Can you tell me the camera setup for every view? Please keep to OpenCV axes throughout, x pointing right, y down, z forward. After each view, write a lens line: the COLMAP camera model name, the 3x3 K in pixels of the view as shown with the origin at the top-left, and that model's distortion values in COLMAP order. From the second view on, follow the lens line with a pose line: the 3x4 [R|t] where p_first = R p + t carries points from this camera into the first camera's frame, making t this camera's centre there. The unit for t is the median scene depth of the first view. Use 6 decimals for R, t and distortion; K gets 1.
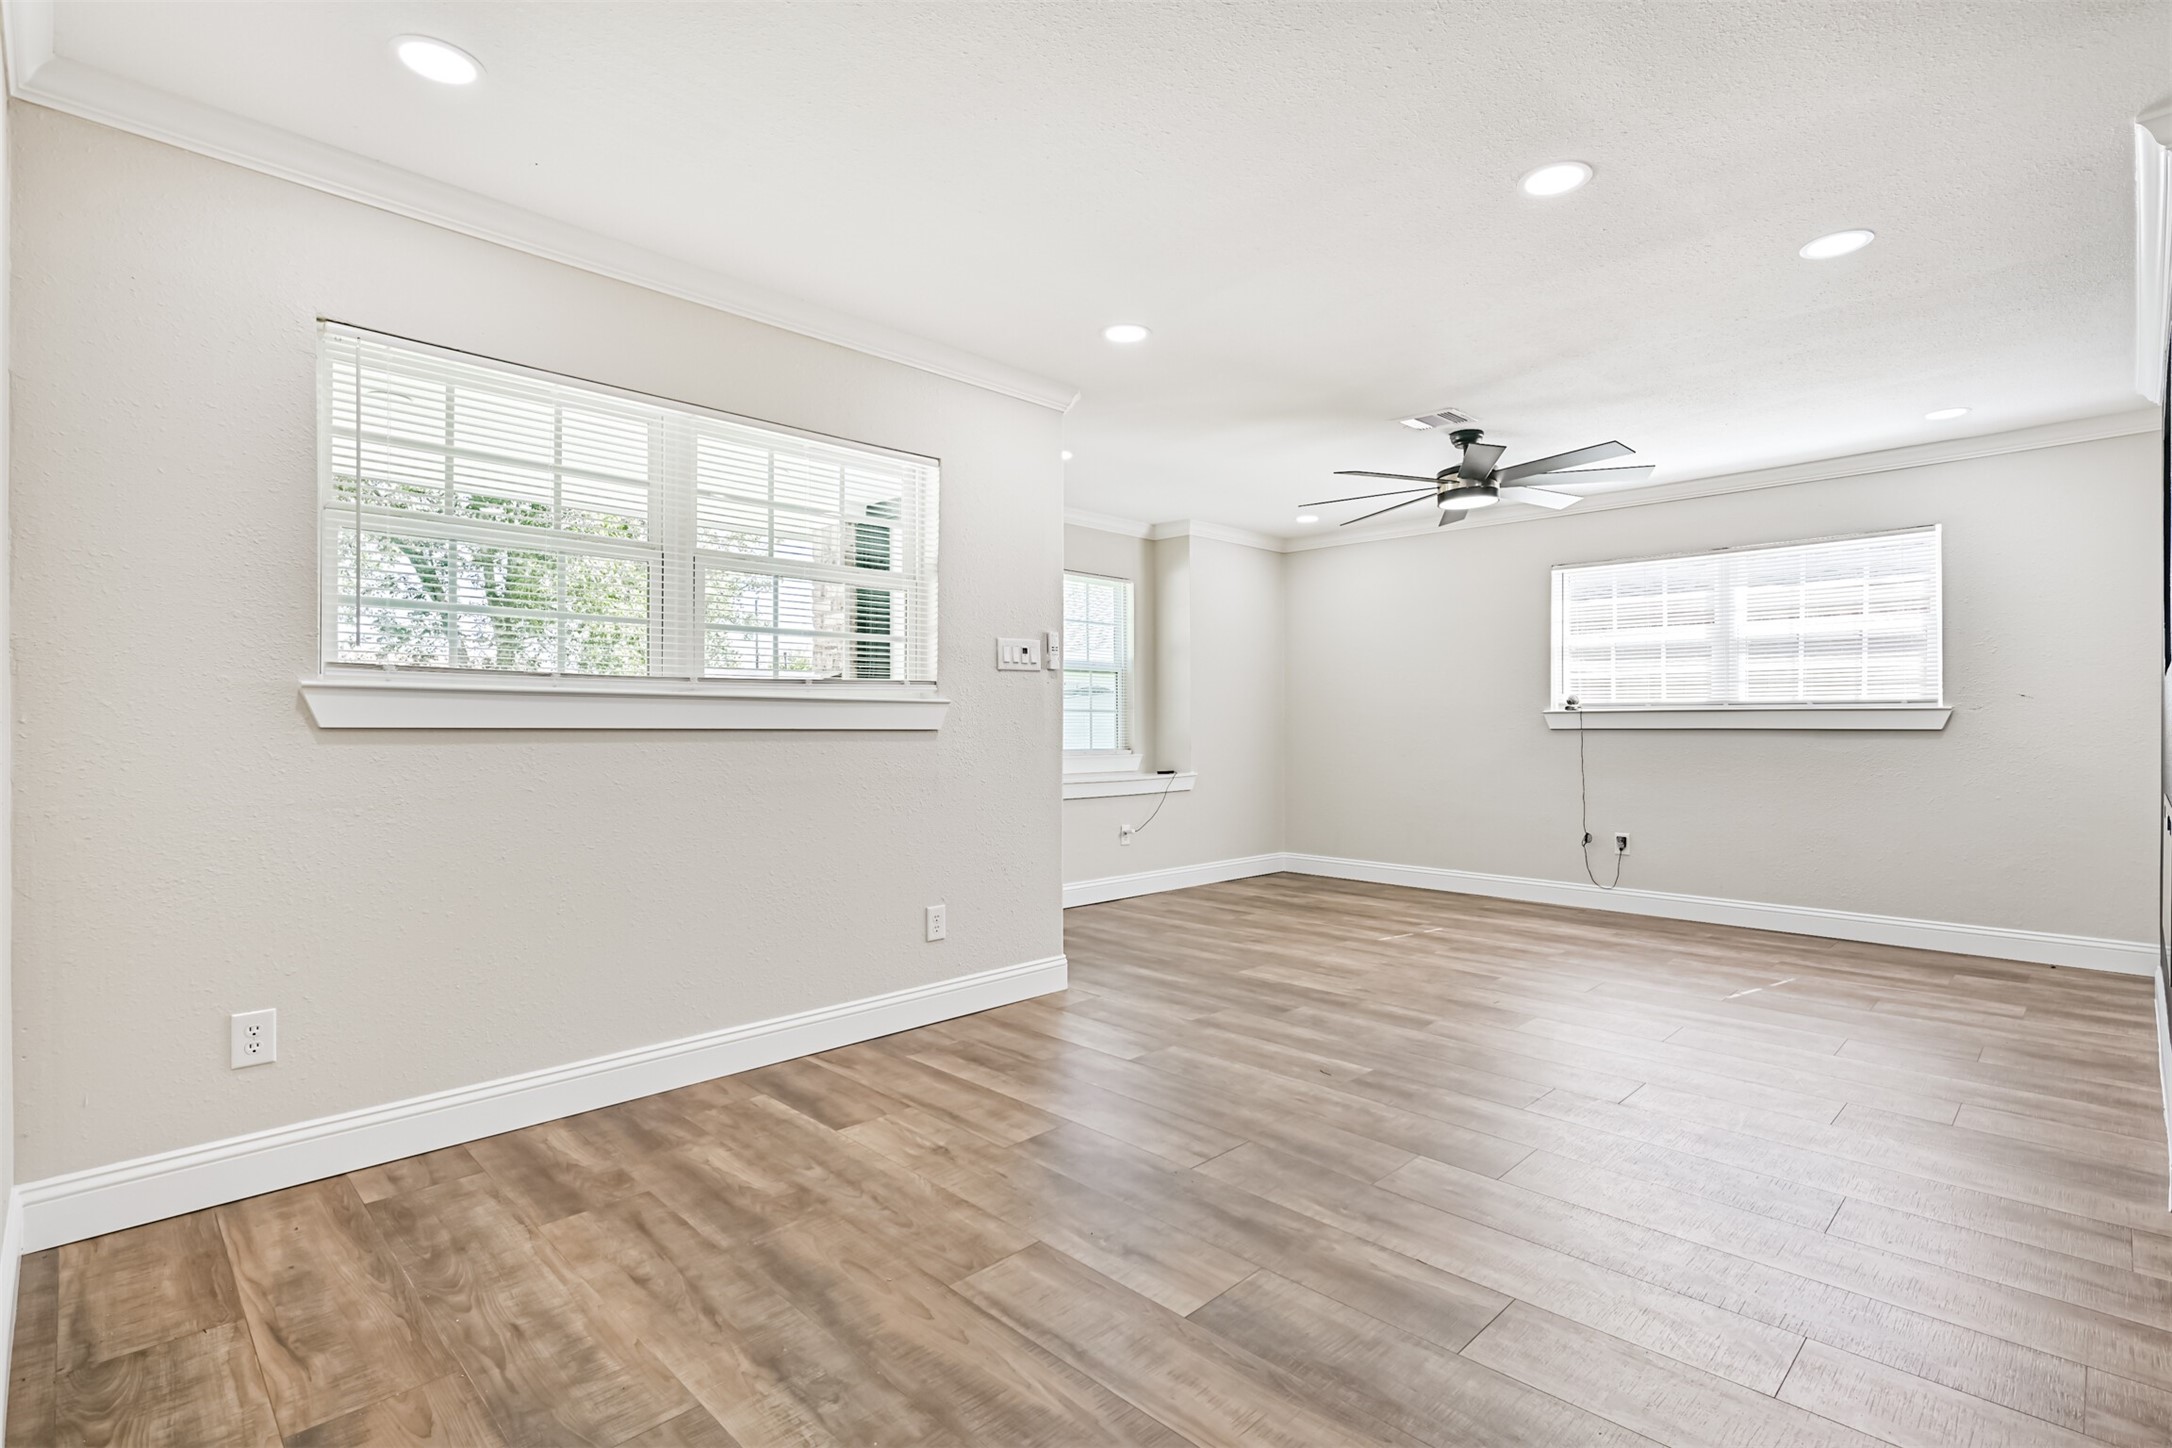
lens RADIAL K [[1025.8, 0, 1098.5], [0, 1025.8, 729.0], [0, 0, 1]] dist [0.003131, 0.000722]
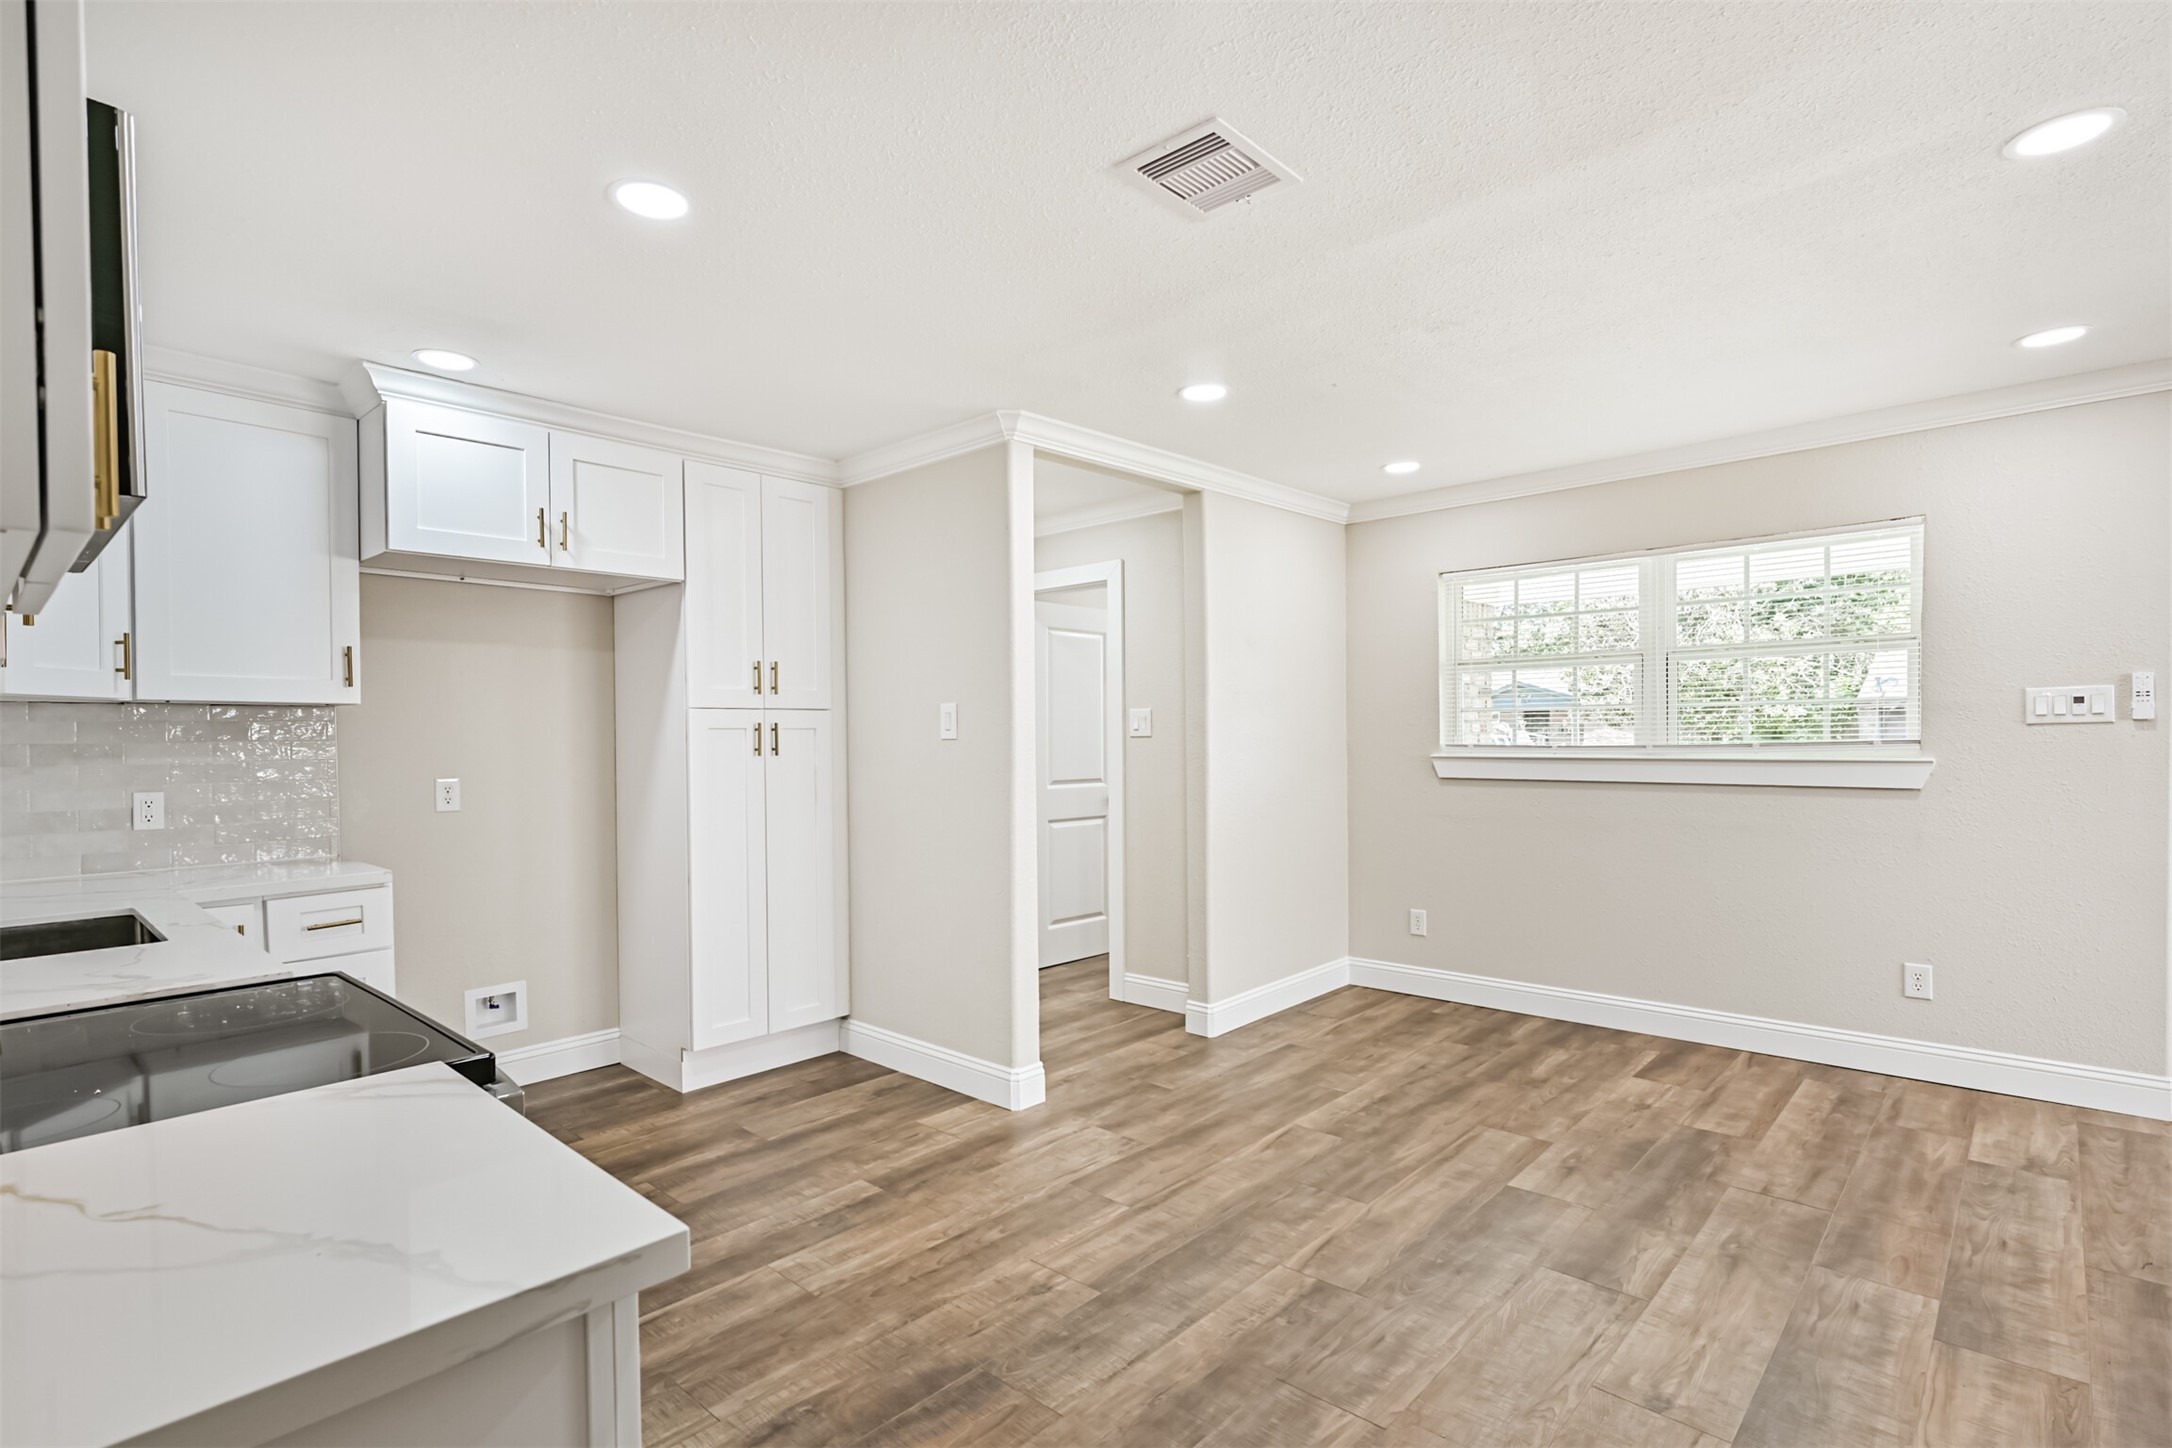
lens RADIAL K [[1043.4, 0, 1099.0], [0, 1043.4, 750.9], [0, 0, 1]] dist [0.002946, 0.000525]
pose [[0.040473, 0.015442, -0.999061, 0.927867], [0.011978, 0.999801, 0.015939, -0.069433], [0.999109, -0.012612, 0.040280, 0.181839]]
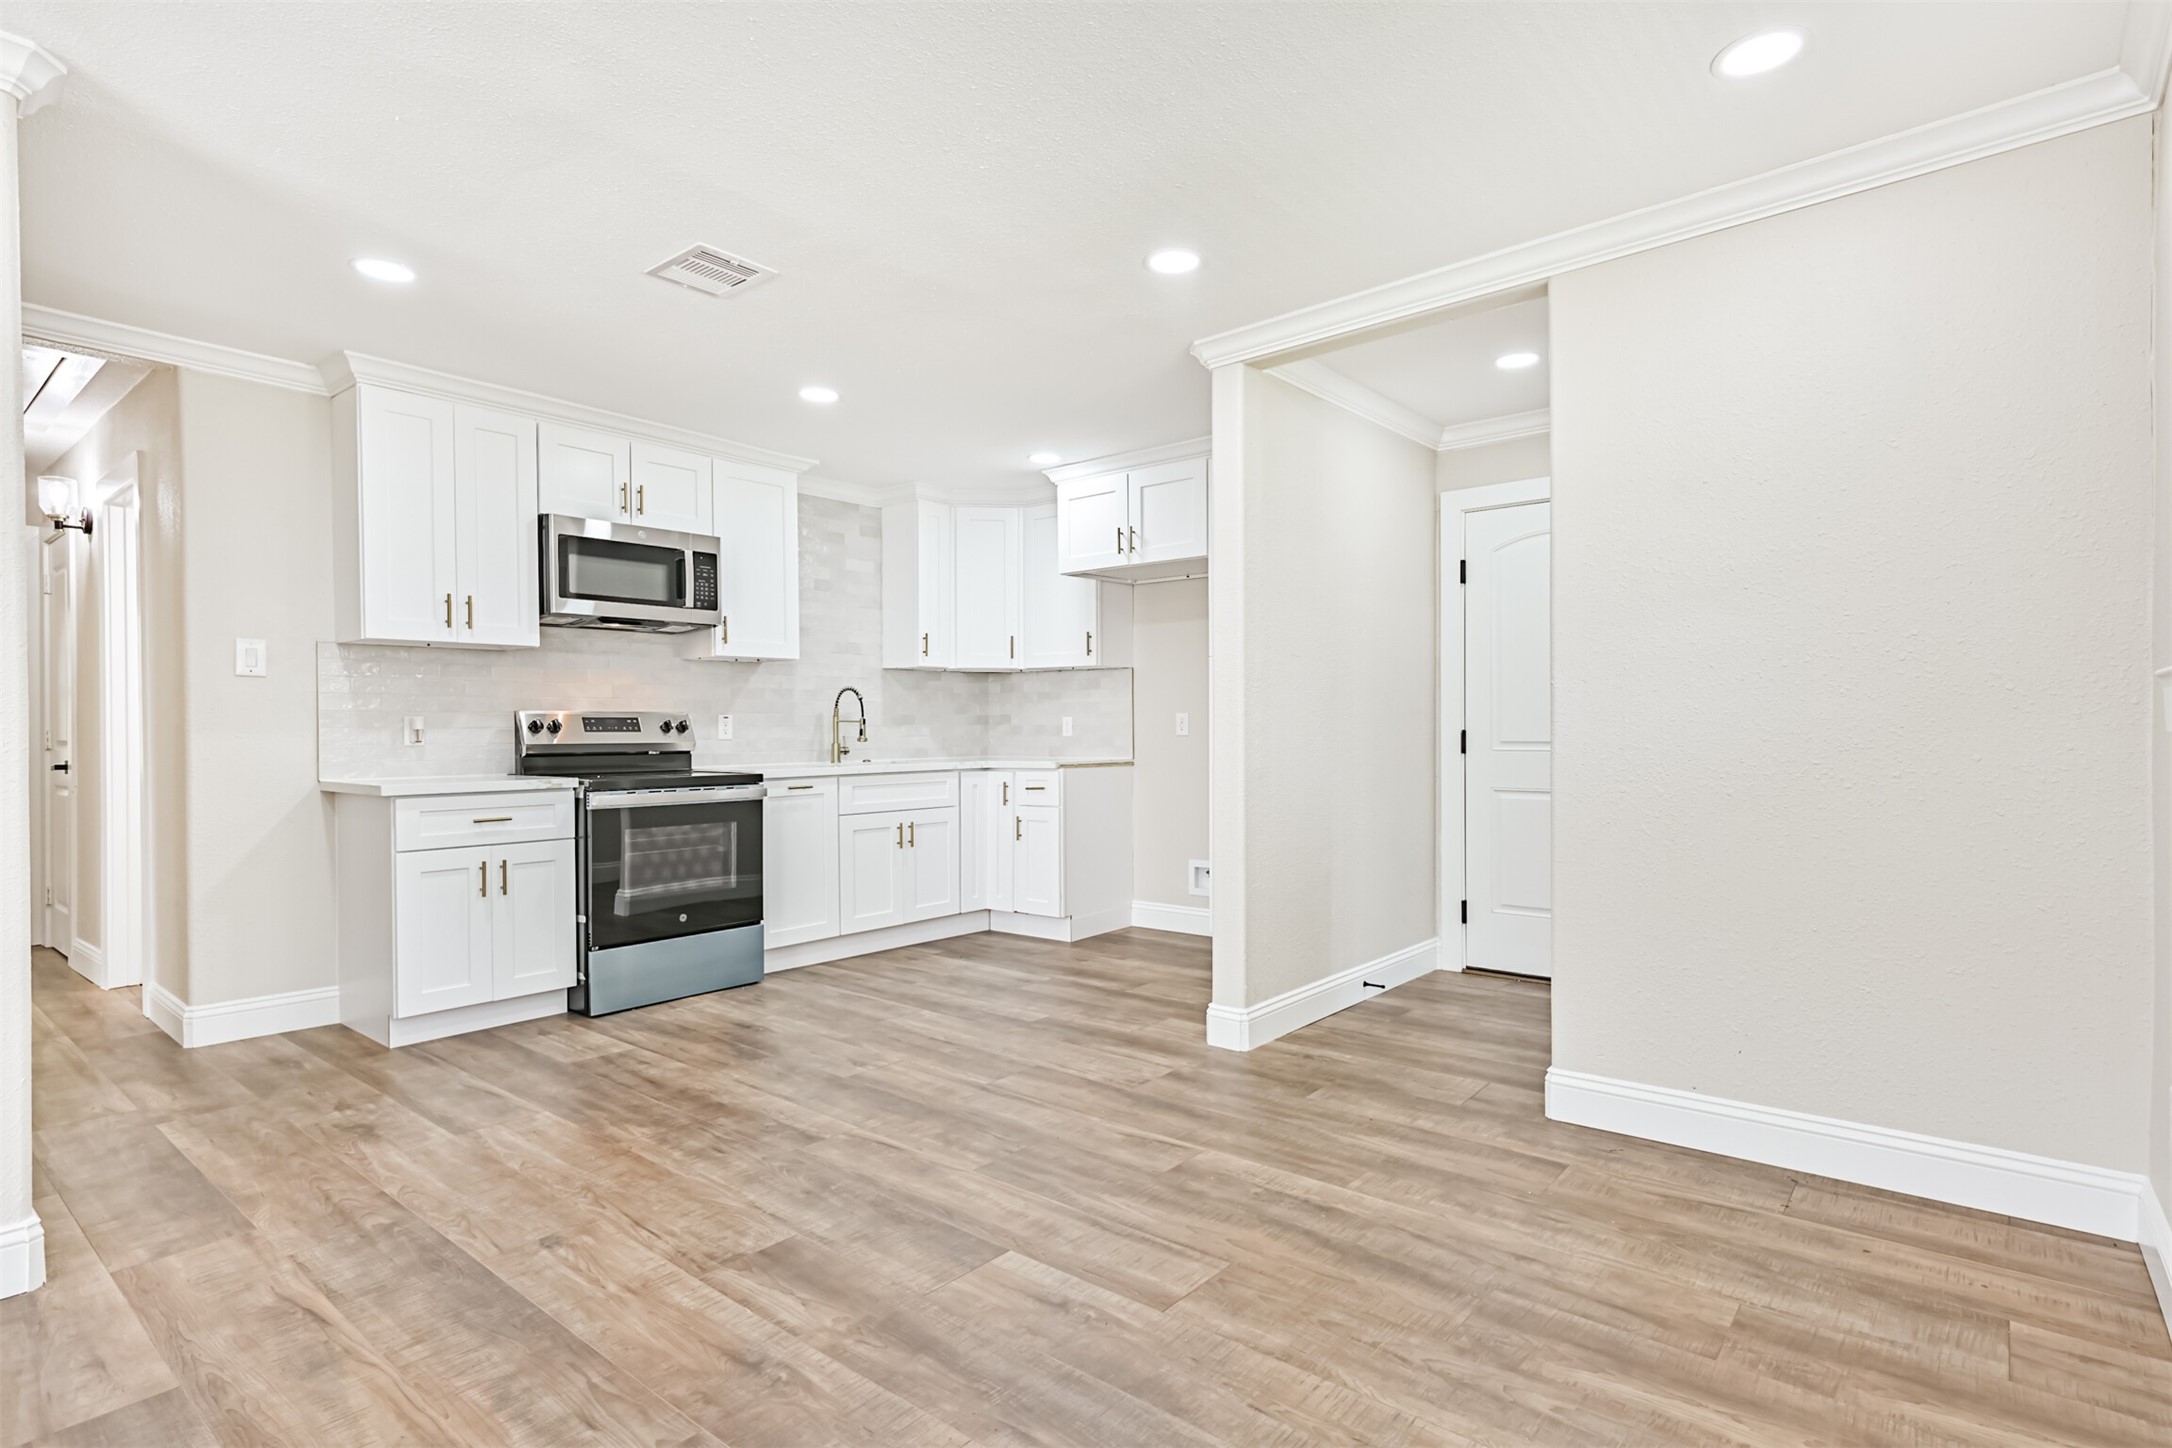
lens RADIAL K [[1086.4, 0, 1095.5], [0, 1086.4, 734.3], [0, 0, 1]] dist [0.006606, 0.000957]
pose [[-0.996120, 0.006163, -0.087788, 0.052369], [0.005710, 0.999969, 0.005403, -0.005698], [0.087818, 0.004881, -0.996125, 1.252078]]
